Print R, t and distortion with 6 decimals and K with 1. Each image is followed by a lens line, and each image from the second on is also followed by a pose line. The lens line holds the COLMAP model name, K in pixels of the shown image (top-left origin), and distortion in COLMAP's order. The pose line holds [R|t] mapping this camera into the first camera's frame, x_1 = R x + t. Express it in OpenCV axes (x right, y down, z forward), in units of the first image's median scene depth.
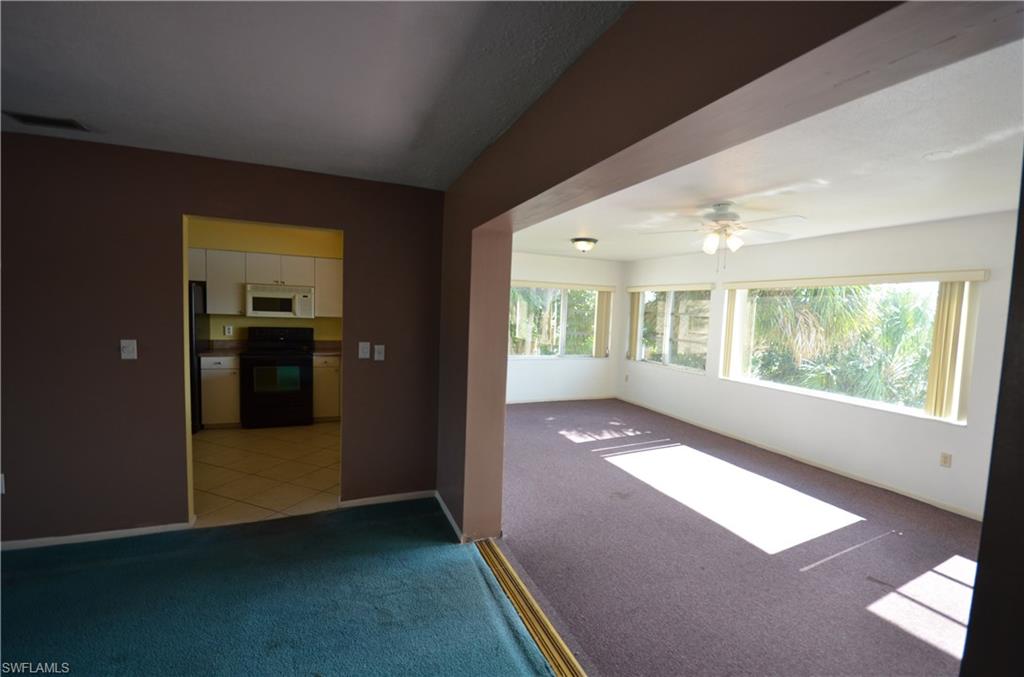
lens RADIAL K [[445.7, 0, 538.1], [0, 445.7, 343.9], [0, 0, 1]] dist [-0.002935, 0.000252]
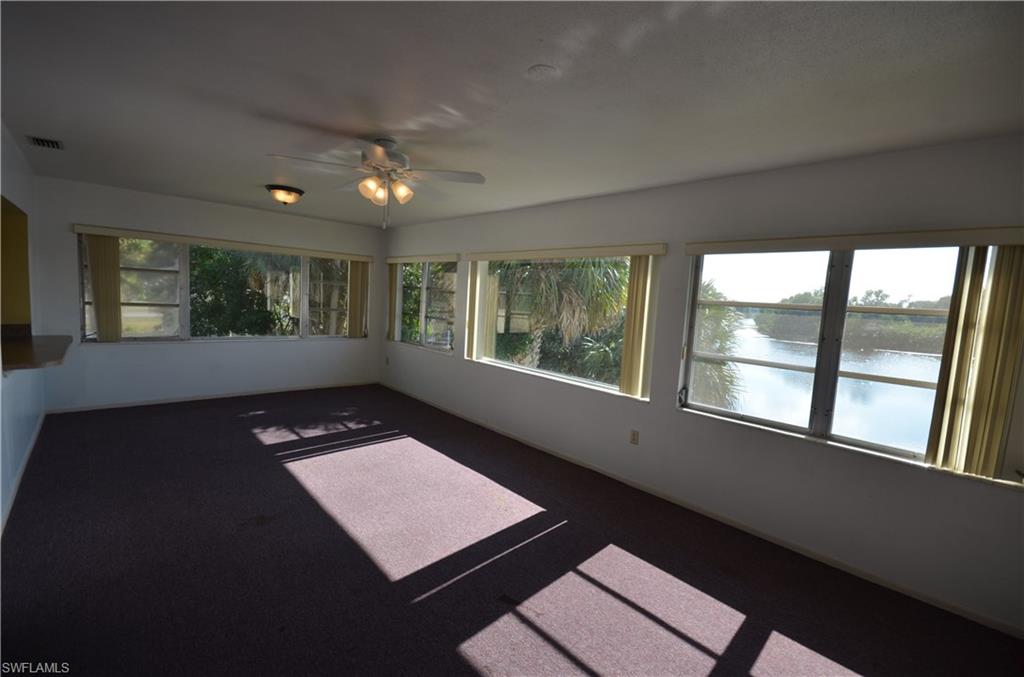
lens RADIAL K [[445.7, 0, 534.9], [0, 445.7, 344.8], [0, 0, 1]] dist [-0.002935, 0.000252]
pose [[0.947549, -0.014574, 0.319279, 0.273536], [0.000465, 0.999022, 0.044223, 0.008550], [-0.319611, -0.041755, 0.946628, 0.097932]]
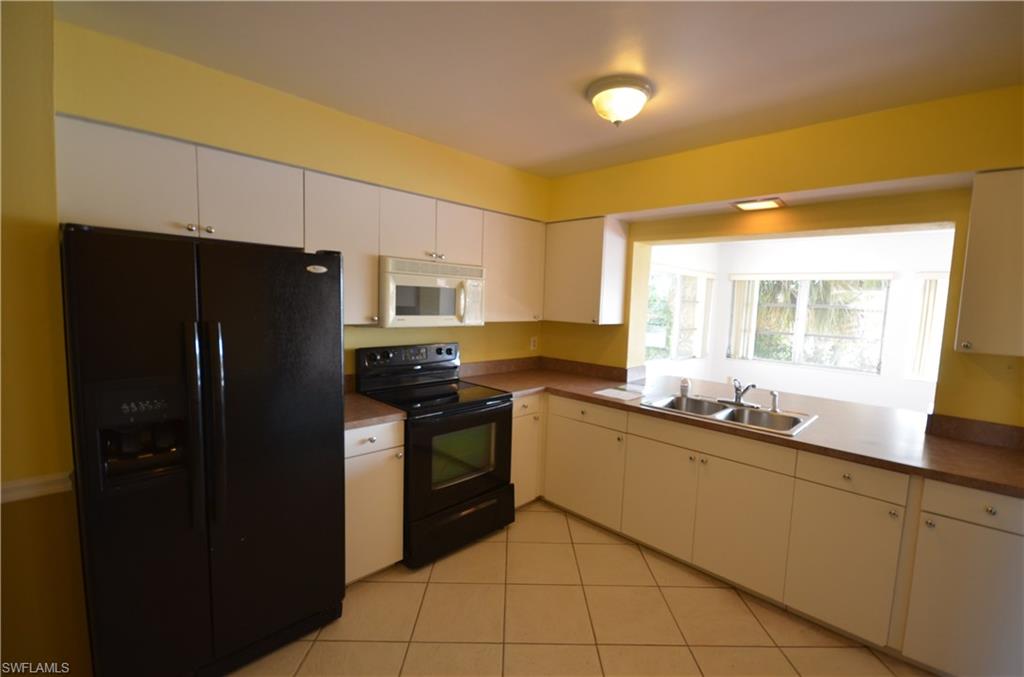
lens RADIAL K [[445.7, 0, 518.1], [0, 445.7, 341.9], [0, 0, 1]] dist [-0.002935, 0.000252]
pose [[0.935131, -0.038785, 0.352173, -0.660920], [0.027959, 0.998969, 0.035777, -0.057150], [-0.353197, -0.023610, 0.935251, 0.494994]]
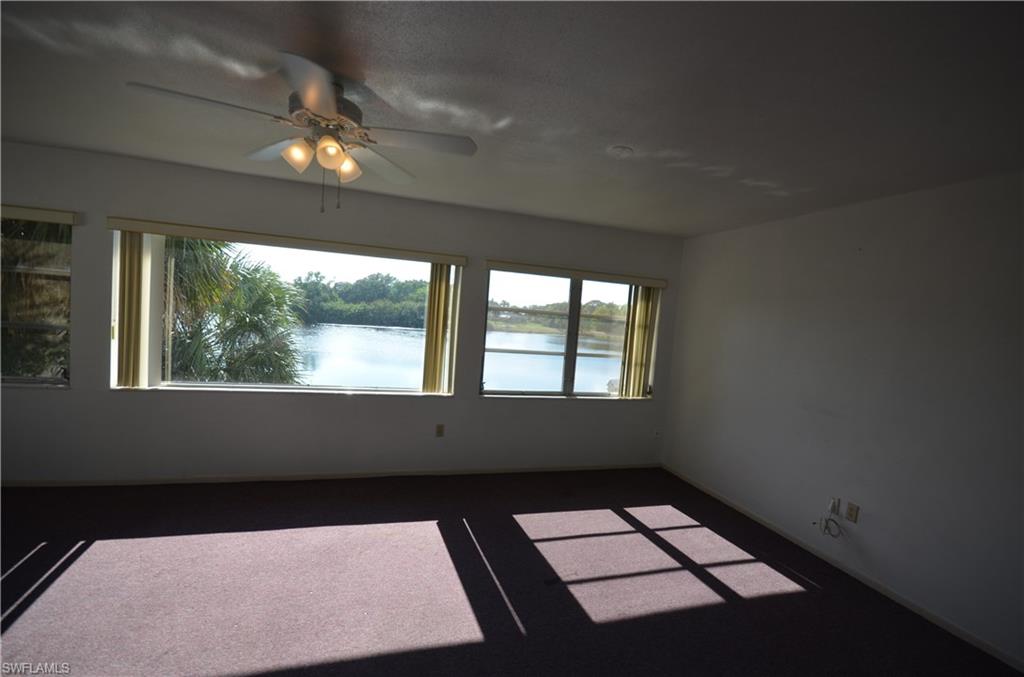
lens RADIAL K [[445.7, 0, 517.7], [0, 445.7, 345.4], [0, 0, 1]] dist [-0.002935, 0.000252]
pose [[0.144656, -0.098179, 0.984599, -0.067822], [0.000462, 0.995072, 0.099155, -0.035581], [-0.989482, -0.013889, 0.143988, 0.453448]]
